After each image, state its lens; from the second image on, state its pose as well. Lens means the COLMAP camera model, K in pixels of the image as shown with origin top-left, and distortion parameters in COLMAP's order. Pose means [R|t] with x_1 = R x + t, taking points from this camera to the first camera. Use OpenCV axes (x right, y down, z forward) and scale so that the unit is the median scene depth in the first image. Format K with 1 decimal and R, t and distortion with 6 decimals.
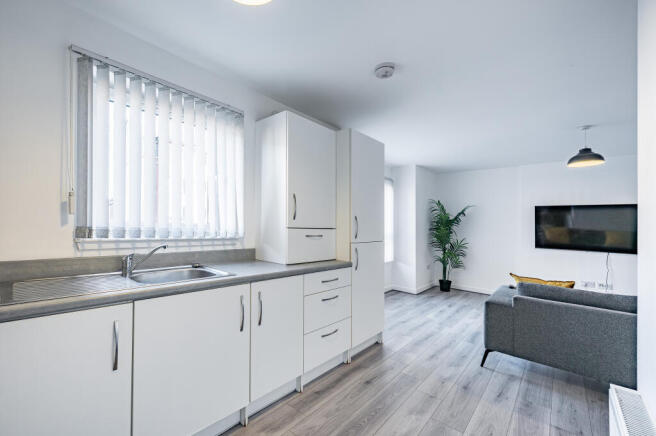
lens RADIAL K [[272.0, 0, 328.6], [0, 272.0, 222.1], [0, 0, 1]] dist [0.000222, 0.000031]
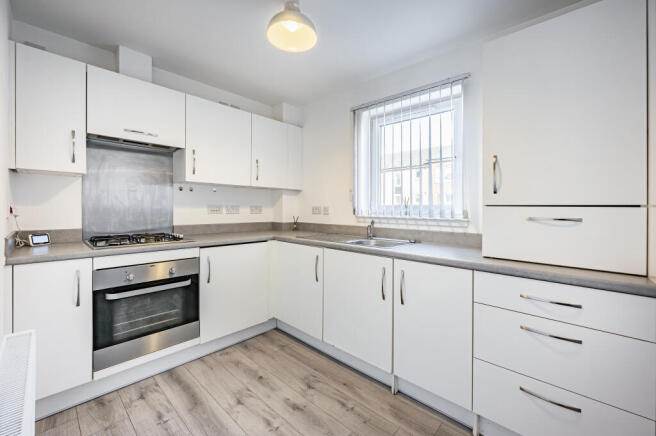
lens RADIAL K [[269.1, 0, 328.0], [0, 269.1, 218.0], [0, 0, 1]] dist [-0.000277, -0.000058]
pose [[-0.030675, 0.004180, -0.999521, 0.571424], [0.001168, 0.999991, 0.004146, 0.049101], [0.999529, -0.001040, -0.030680, 0.603749]]
